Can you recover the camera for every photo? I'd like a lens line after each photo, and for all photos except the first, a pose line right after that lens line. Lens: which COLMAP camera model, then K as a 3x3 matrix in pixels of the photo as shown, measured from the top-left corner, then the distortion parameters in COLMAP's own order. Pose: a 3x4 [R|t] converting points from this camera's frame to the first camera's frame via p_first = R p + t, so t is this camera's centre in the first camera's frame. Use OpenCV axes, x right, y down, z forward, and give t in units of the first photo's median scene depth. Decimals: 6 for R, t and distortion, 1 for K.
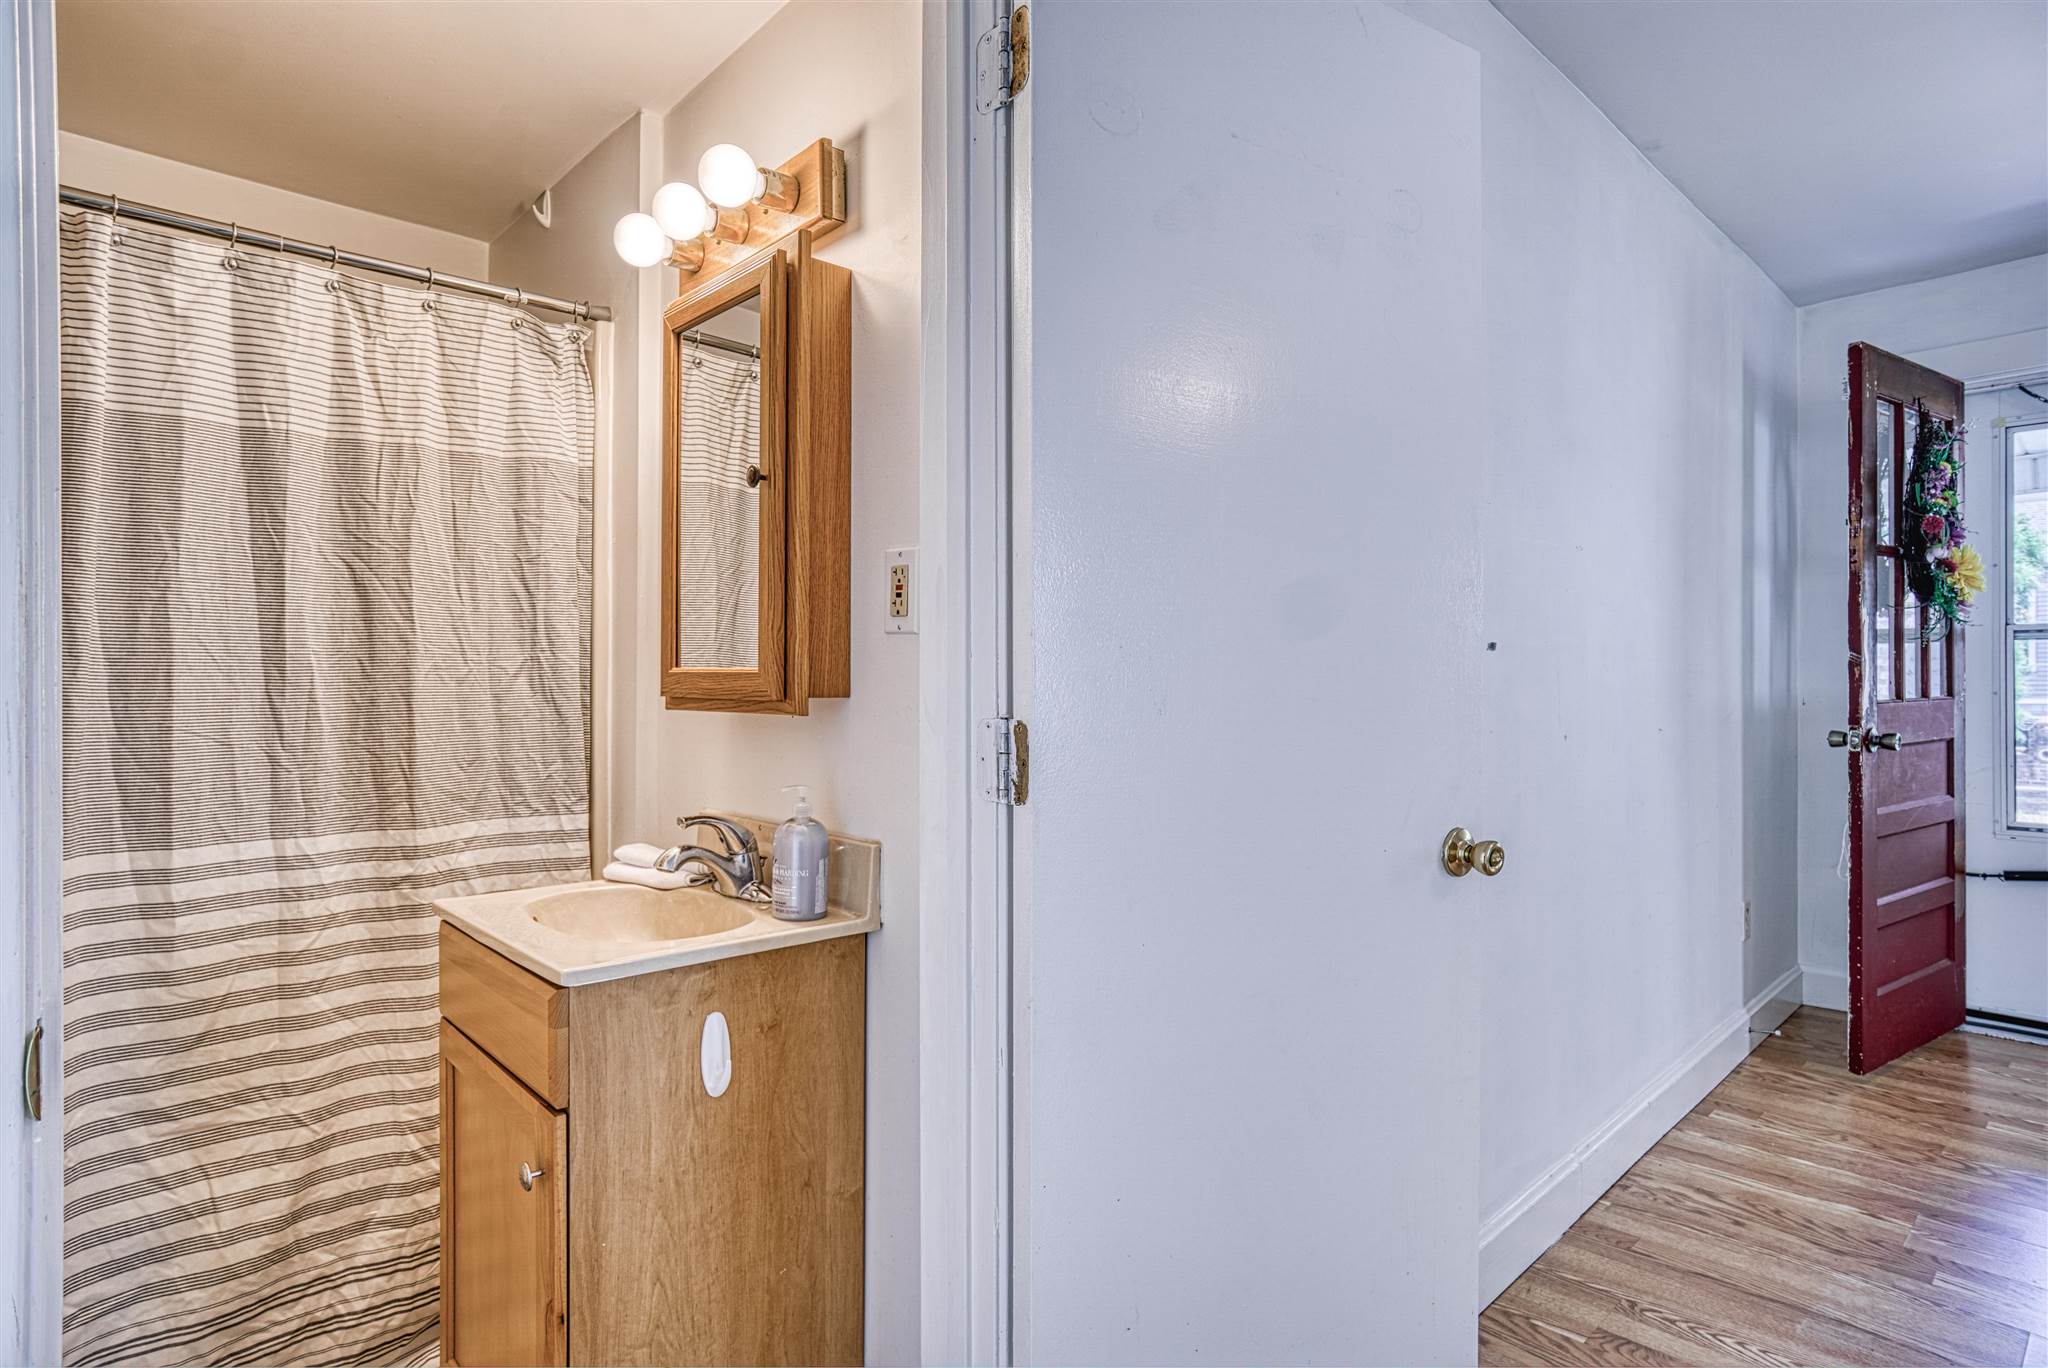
lens RADIAL K [[1087.8, 0, 1017.9], [0, 1087.8, 681.5], [0, 0, 1]] dist [-0.041459, 0.025543]
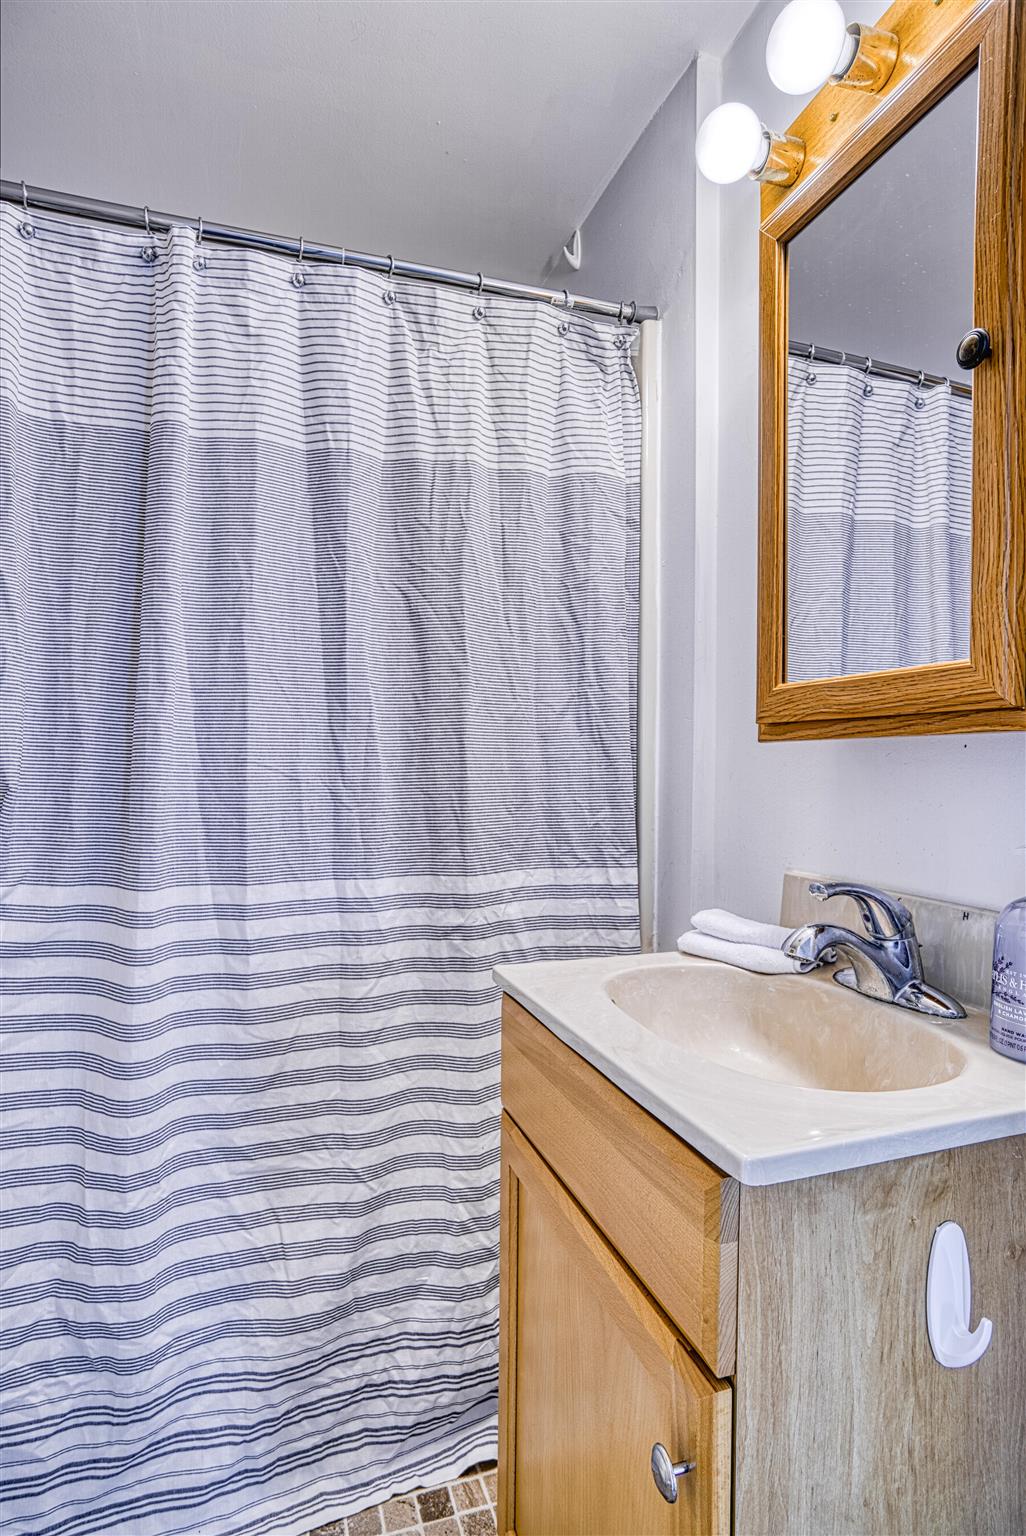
lens RADIAL K [[815.9, 0, 510.4], [0, 815.9, 778.9], [0, 0, 1]] dist [-0.041459, 0.025543]
pose [[0.913316, 0.008922, -0.407154, -0.257791], [-0.003221, 0.999887, 0.014683, 0.046231], [0.407239, -0.012099, 0.913241, 0.402997]]
